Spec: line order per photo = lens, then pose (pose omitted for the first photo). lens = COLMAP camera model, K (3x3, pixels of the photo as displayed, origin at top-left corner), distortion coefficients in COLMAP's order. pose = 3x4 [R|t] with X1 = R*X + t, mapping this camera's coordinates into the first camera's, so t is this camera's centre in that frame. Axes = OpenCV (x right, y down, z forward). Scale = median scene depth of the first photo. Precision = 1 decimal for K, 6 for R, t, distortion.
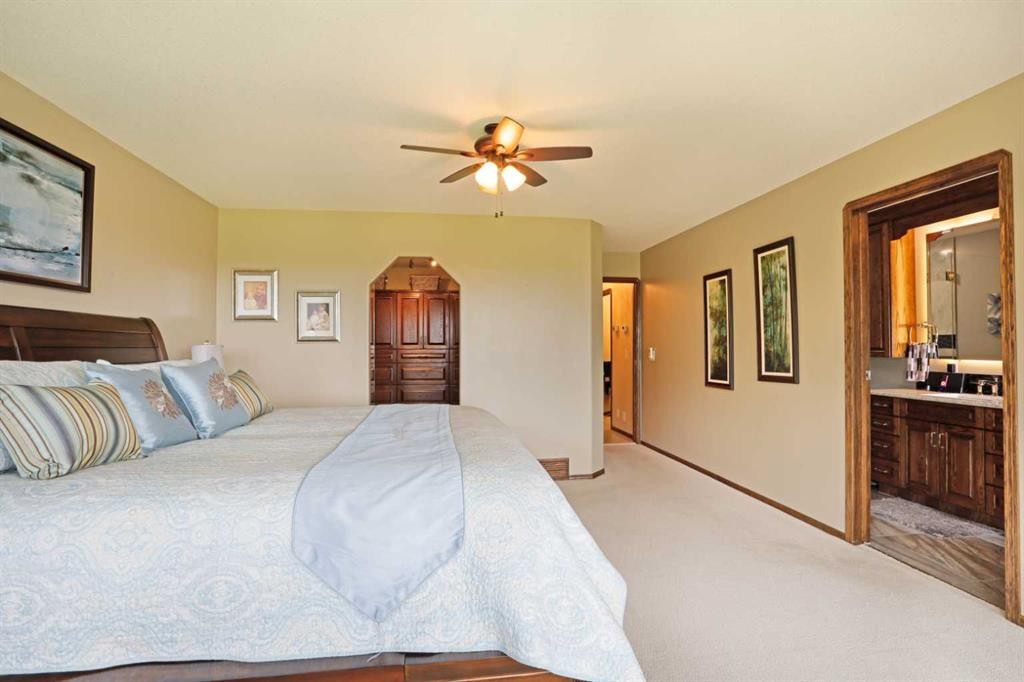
lens RADIAL K [[493.9, 0, 512.0], [0, 493.9, 341.0], [0, 0, 1]] dist [-0.000188, 0.000245]
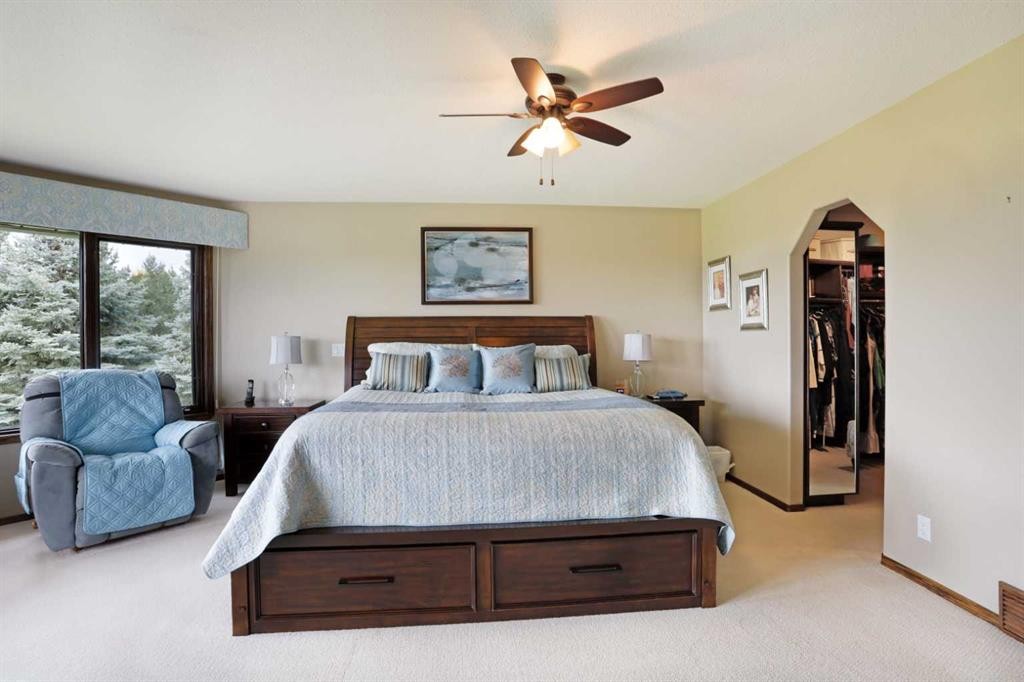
lens RADIAL K [[493.9, 0, 512.0], [0, 493.9, 341.0], [0, 0, 1]] dist [-0.000188, 0.000245]
pose [[-0.042782, 0.009436, -0.999040, 0.828610], [0.014799, 0.999852, 0.008810, 0.012256], [0.998975, -0.014408, -0.042915, 1.003032]]
